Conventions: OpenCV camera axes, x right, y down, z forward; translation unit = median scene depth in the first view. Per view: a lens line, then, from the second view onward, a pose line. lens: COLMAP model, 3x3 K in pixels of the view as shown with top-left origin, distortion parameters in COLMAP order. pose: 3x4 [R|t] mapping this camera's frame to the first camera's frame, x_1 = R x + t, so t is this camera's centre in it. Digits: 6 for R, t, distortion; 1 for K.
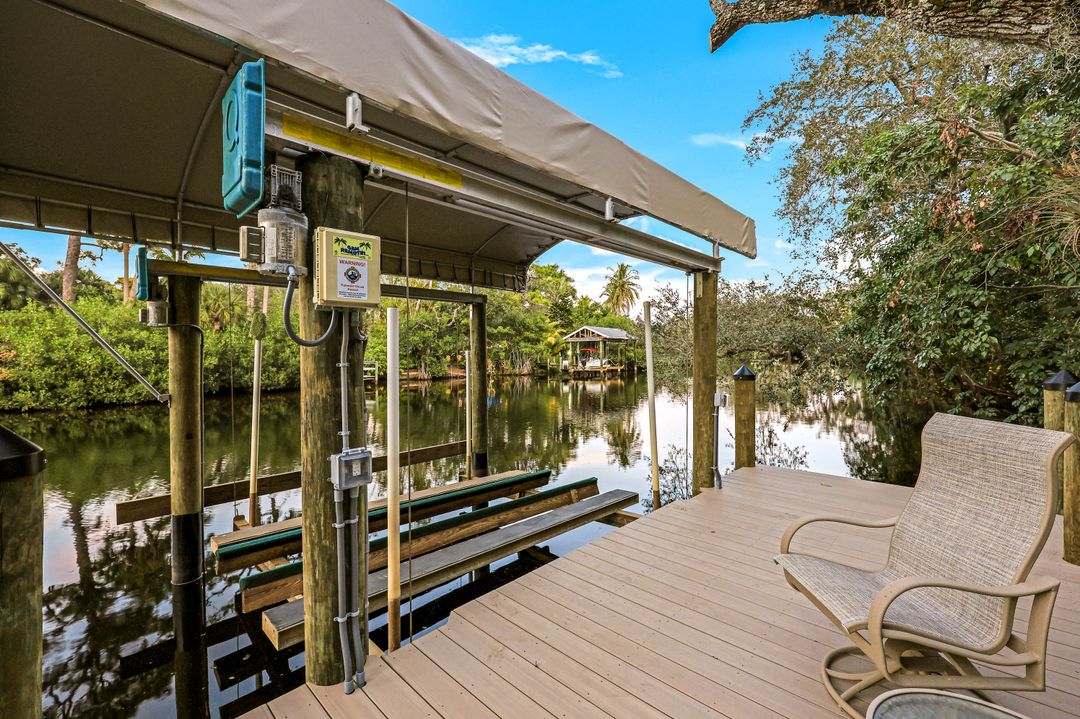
lens RADIAL K [[437.1, 0, 540.0], [0, 437.1, 359.5], [0, 0, 1]] dist [-0.000342, 0.000028]
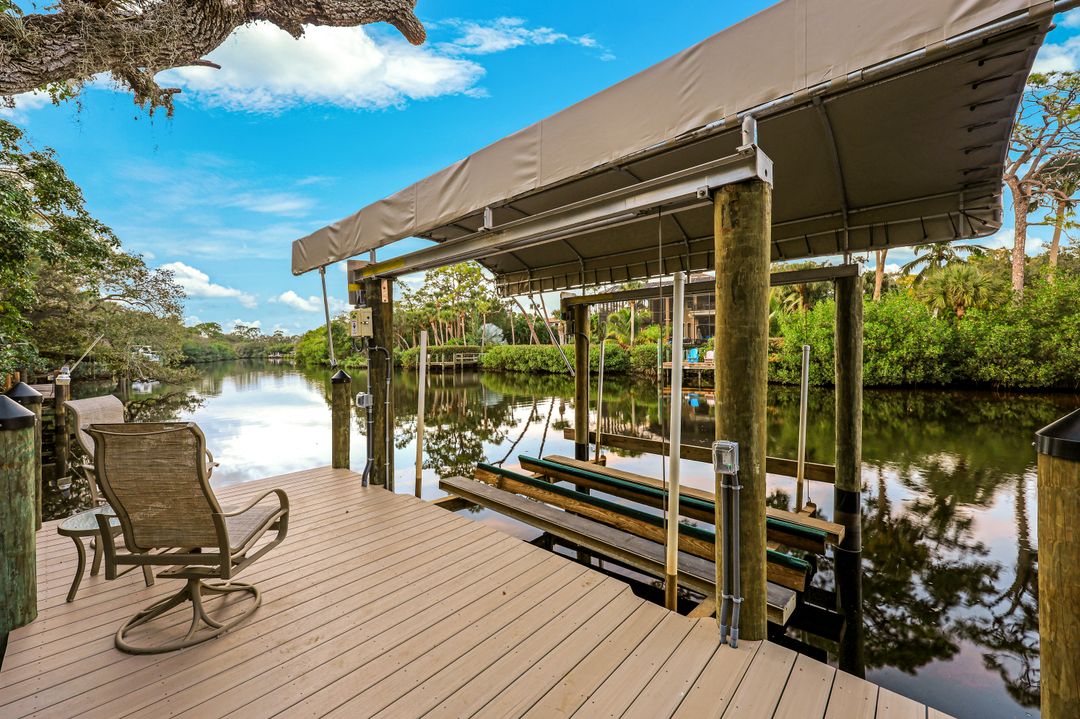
lens RADIAL K [[435.2, 0, 538.5], [0, 435.2, 345.4], [0, 0, 1]] dist [-0.000513, -0.000091]
pose [[0.025385, 0.001504, -0.999677, 0.709941], [-0.003258, 0.999994, 0.001421, -0.022384], [0.999672, 0.003221, 0.025390, 0.642130]]
